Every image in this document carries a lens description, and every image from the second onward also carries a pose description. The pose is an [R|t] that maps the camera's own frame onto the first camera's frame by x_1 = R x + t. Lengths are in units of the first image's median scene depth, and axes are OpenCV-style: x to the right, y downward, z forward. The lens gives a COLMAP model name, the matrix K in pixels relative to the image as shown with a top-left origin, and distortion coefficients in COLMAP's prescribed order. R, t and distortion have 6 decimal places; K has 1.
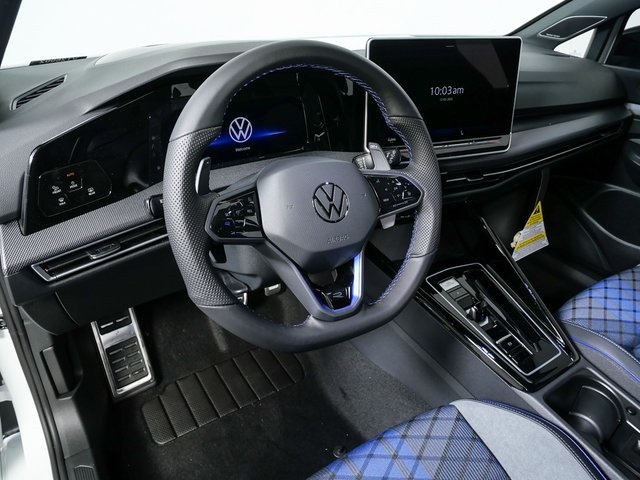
lens RADIAL K [[454.0, 0, 317.8], [0, 454.0, 245.5], [0, 0, 1]] dist [-0.037344, 0.005817]
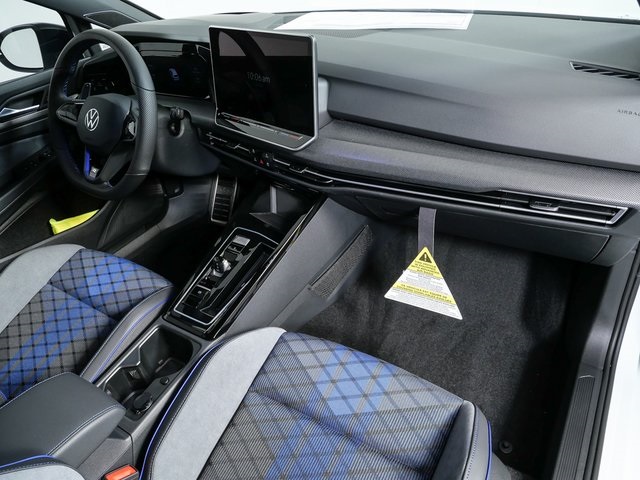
lens RADIAL K [[454.0, 0, 317.8], [0, 454.0, 245.5], [0, 0, 1]] dist [-0.037344, 0.005817]
pose [[0.414683, 0.480150, -0.772978, 1.214631], [-0.366026, 0.865722, 0.341396, -0.358614], [0.833105, 0.141359, 0.534747, 0.498326]]
